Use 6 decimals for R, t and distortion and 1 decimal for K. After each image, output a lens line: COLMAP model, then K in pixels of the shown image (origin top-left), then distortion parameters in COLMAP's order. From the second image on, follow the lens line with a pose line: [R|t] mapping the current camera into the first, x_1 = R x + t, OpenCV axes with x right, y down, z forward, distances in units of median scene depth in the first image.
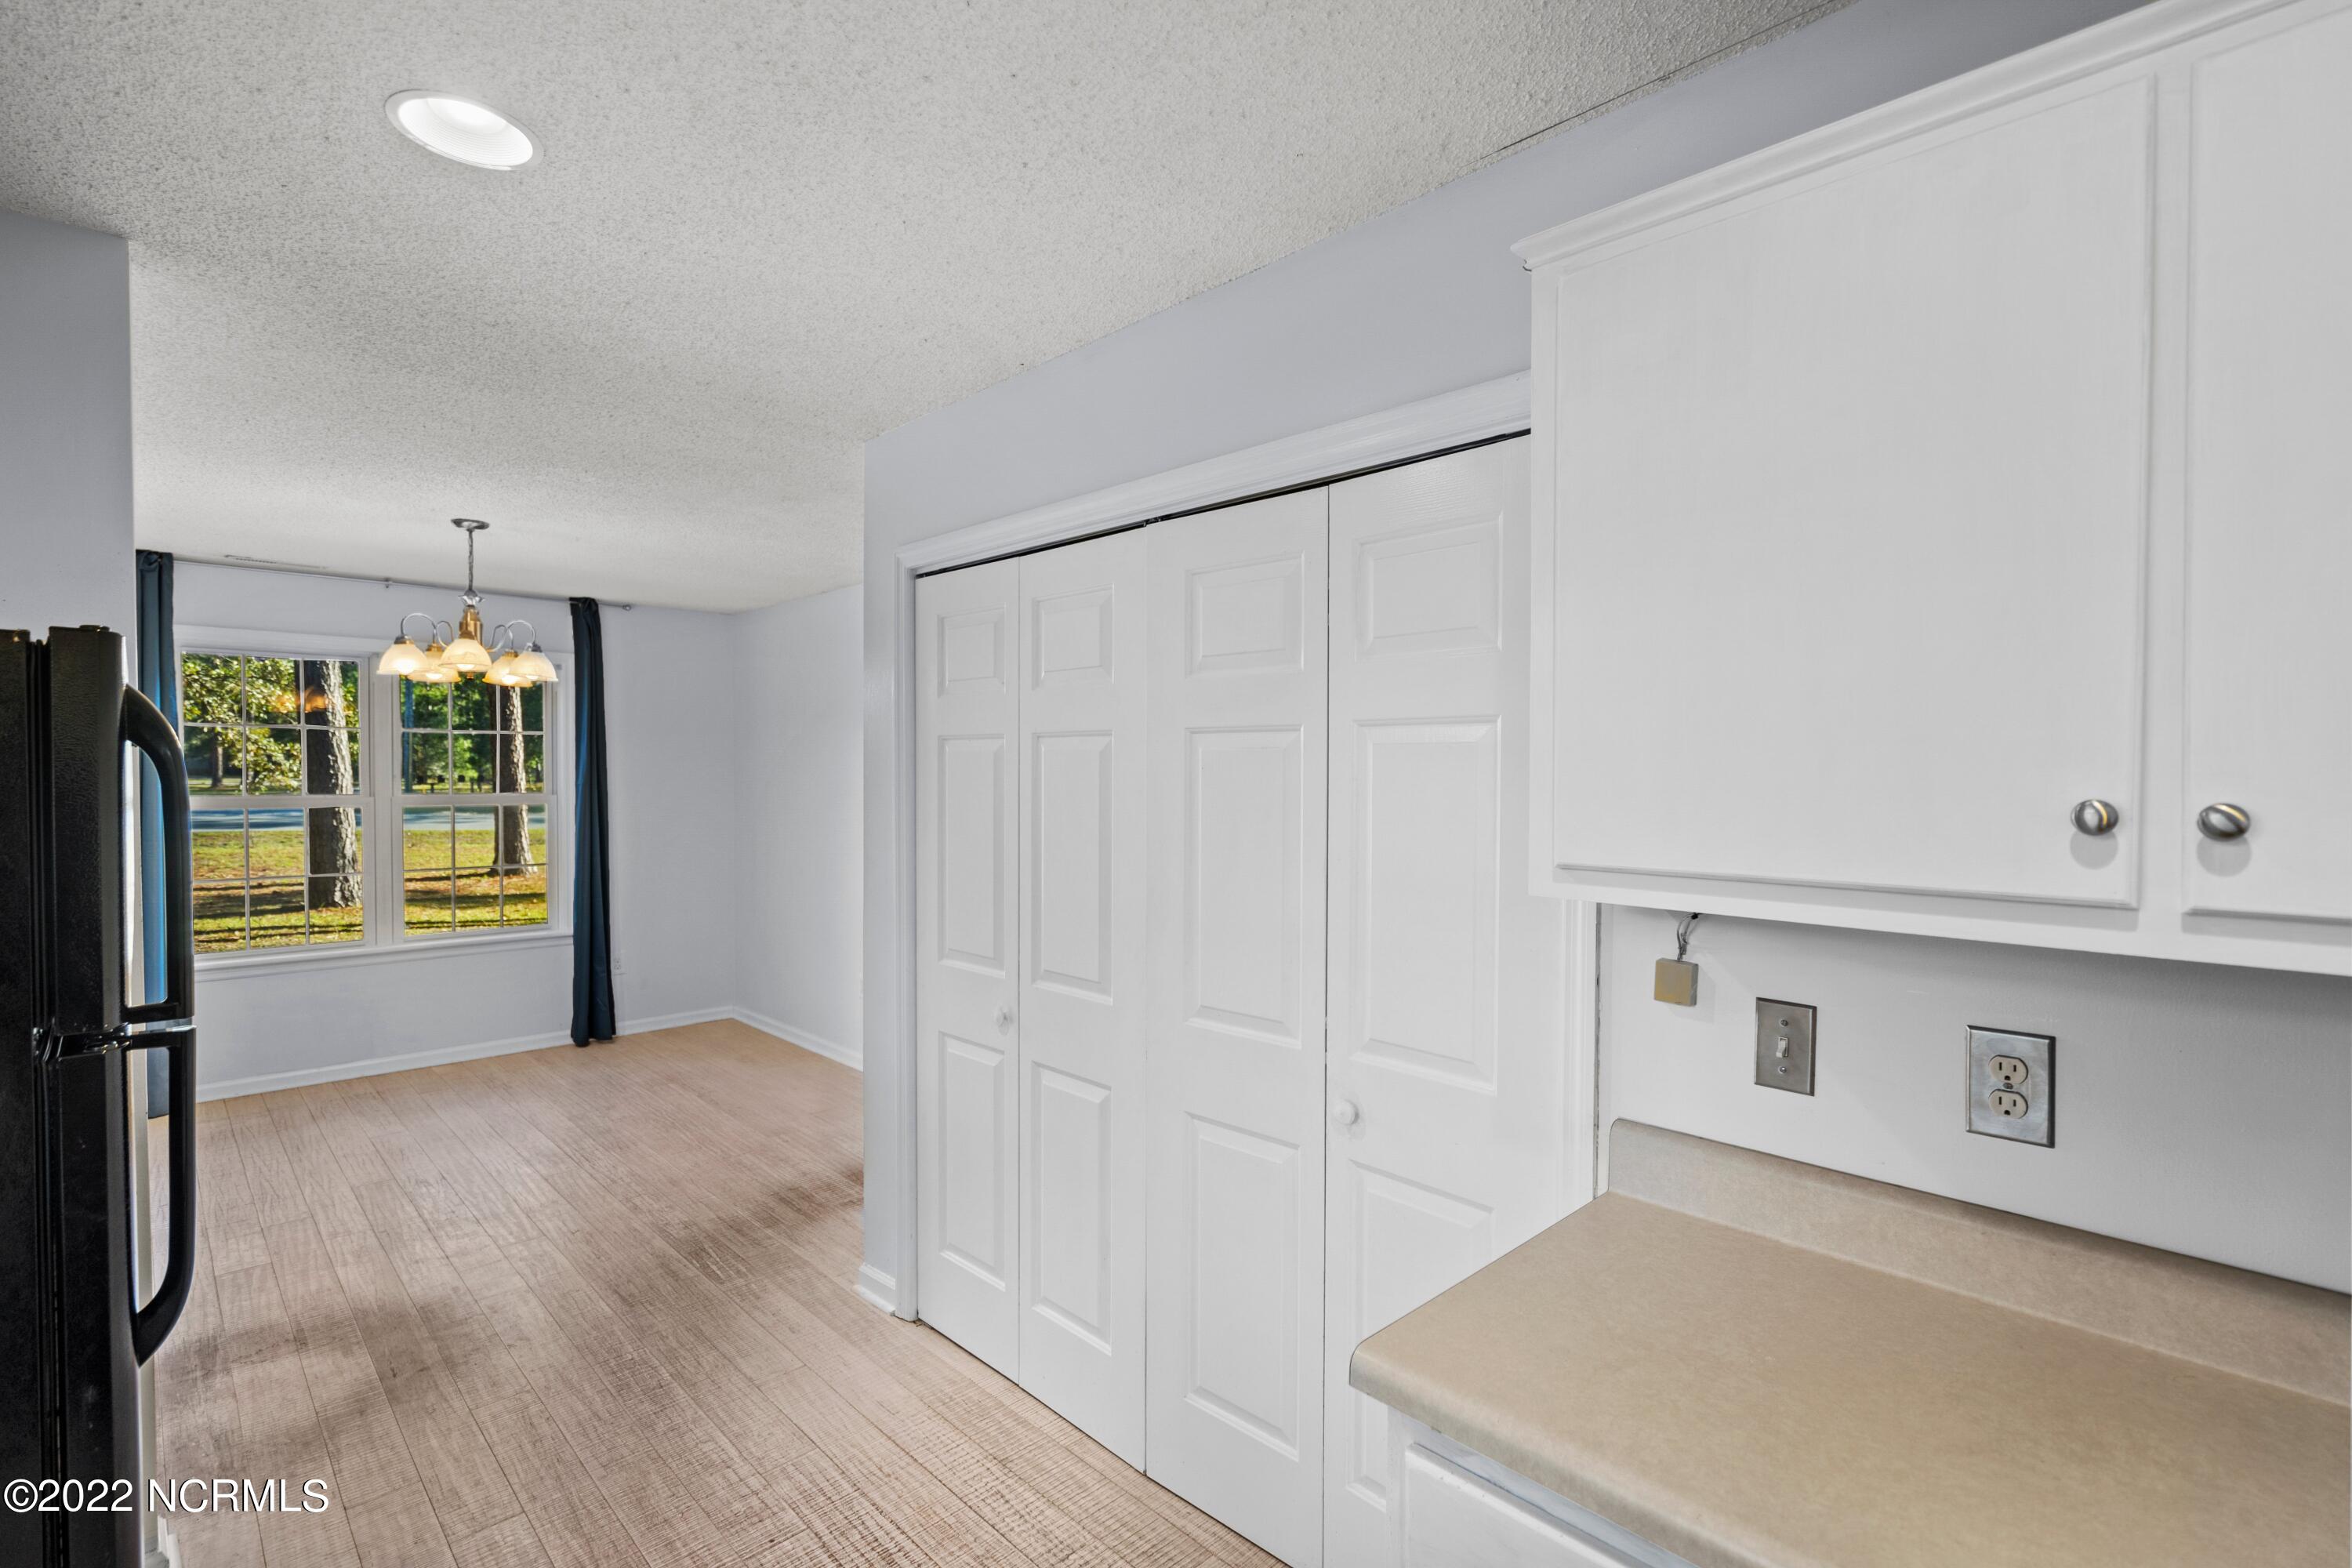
lens RADIAL K [[1072.3, 0, 1175.0], [0, 1072.3, 792.0], [0, 0, 1]] dist [-0.001637, -0.000628]
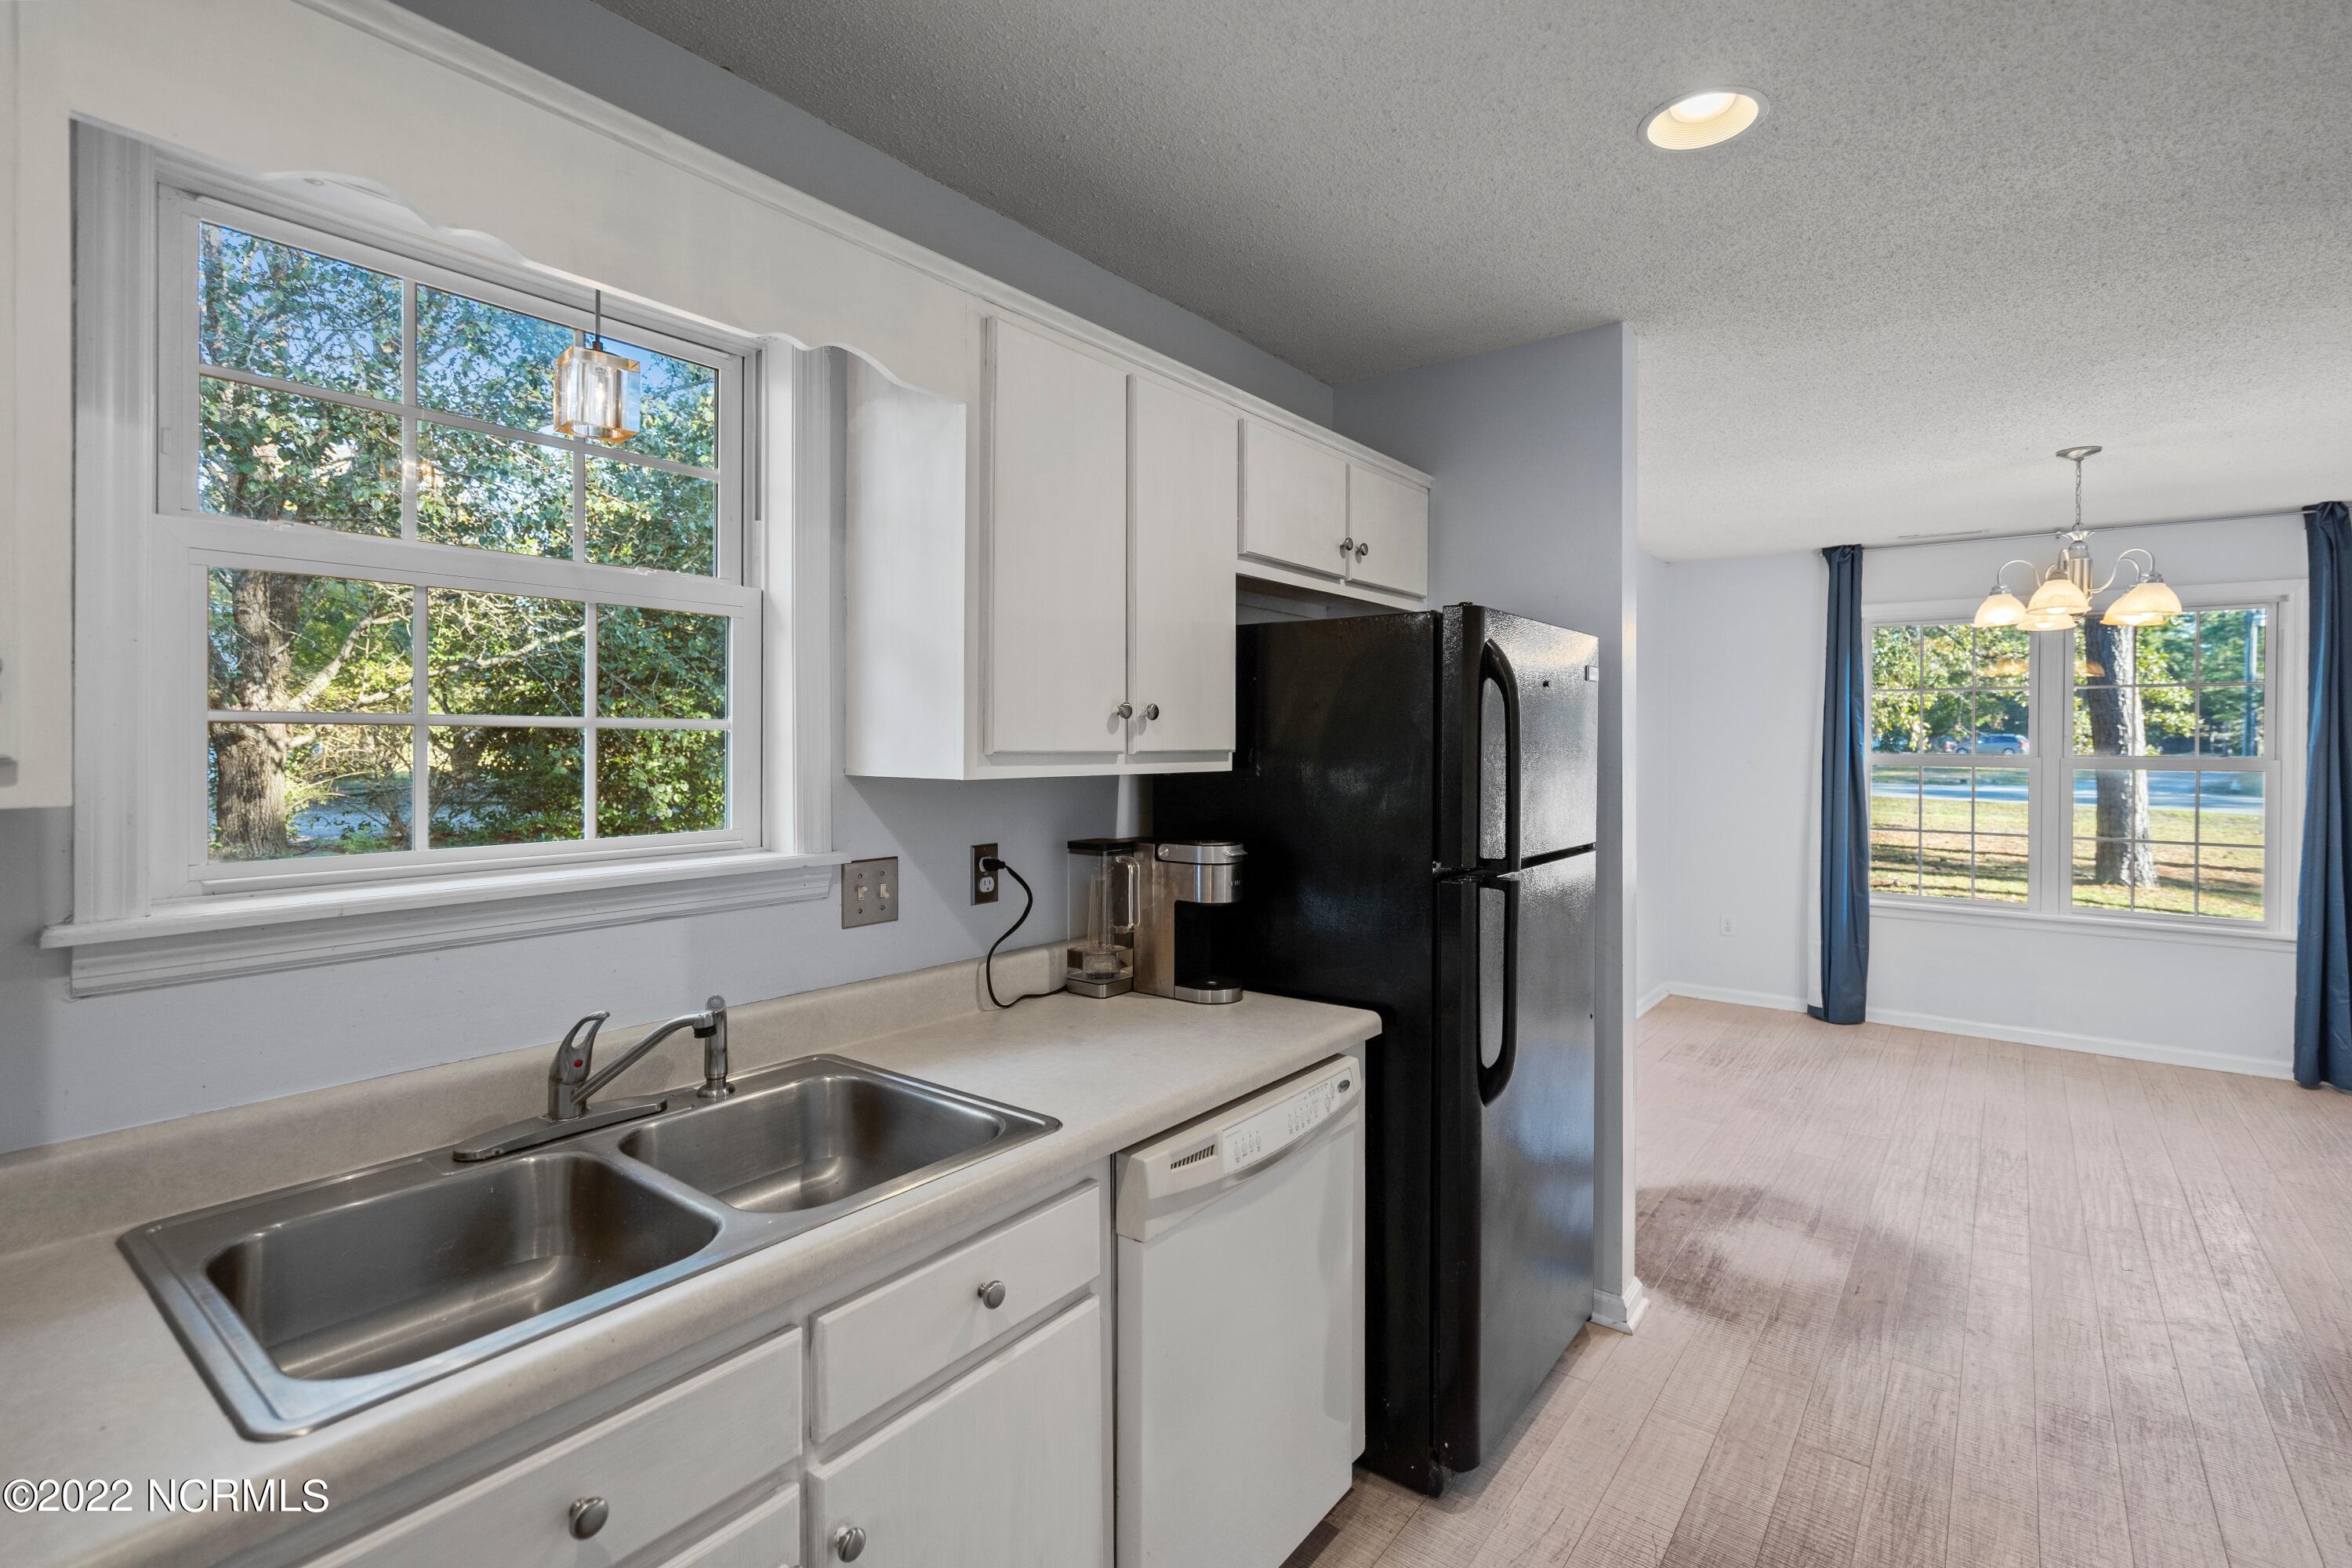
lens RADIAL K [[1072.3, 0, 1181.5], [0, 1072.3, 744.6], [0, 0, 1]] dist [-0.001637, -0.000628]
pose [[0.130407, 0.001208, -0.991460, 0.210501], [-0.026339, 0.999651, -0.002246, 0.029163], [0.991111, 0.026407, 0.130393, 0.192376]]
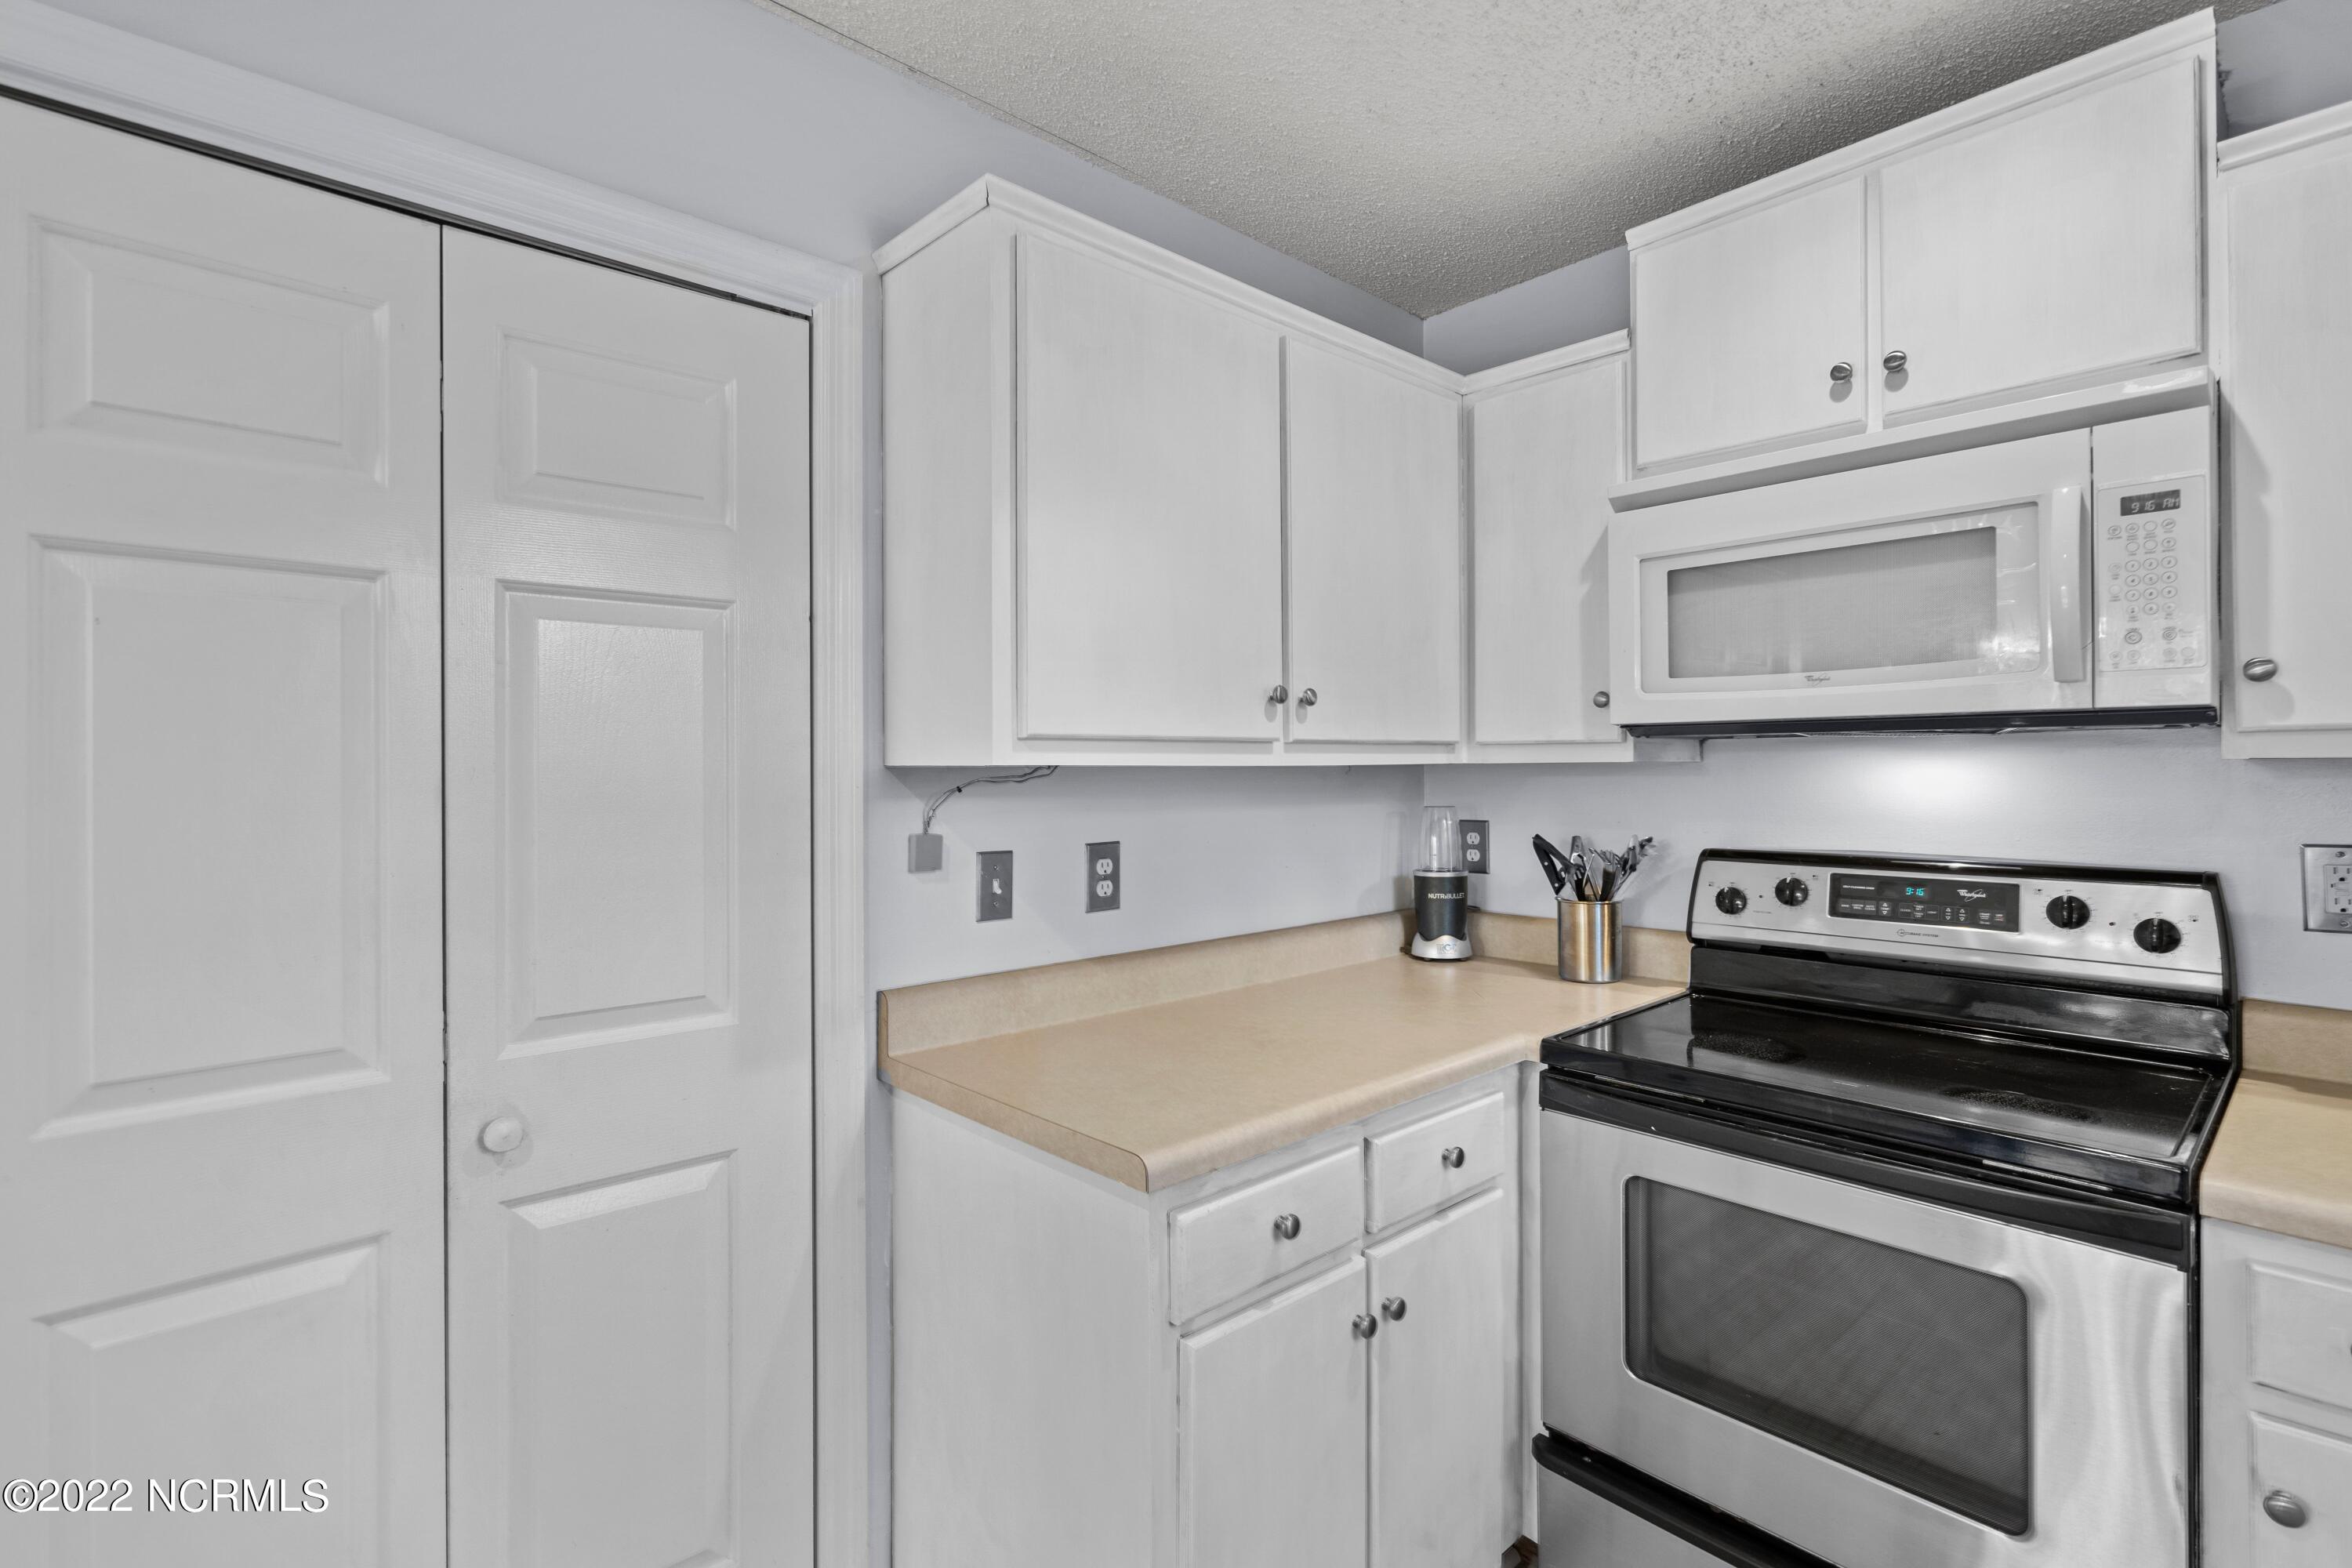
lens RADIAL K [[1072.3, 0, 1180.0], [0, 1072.3, 768.8], [0, 0, 1]] dist [-0.001637, -0.000628]
pose [[0.040066, -0.001885, 0.999195, -0.363562], [0.030481, 0.999535, 0.000663, 0.050030], [-0.998732, 0.030430, 0.040105, 0.360681]]
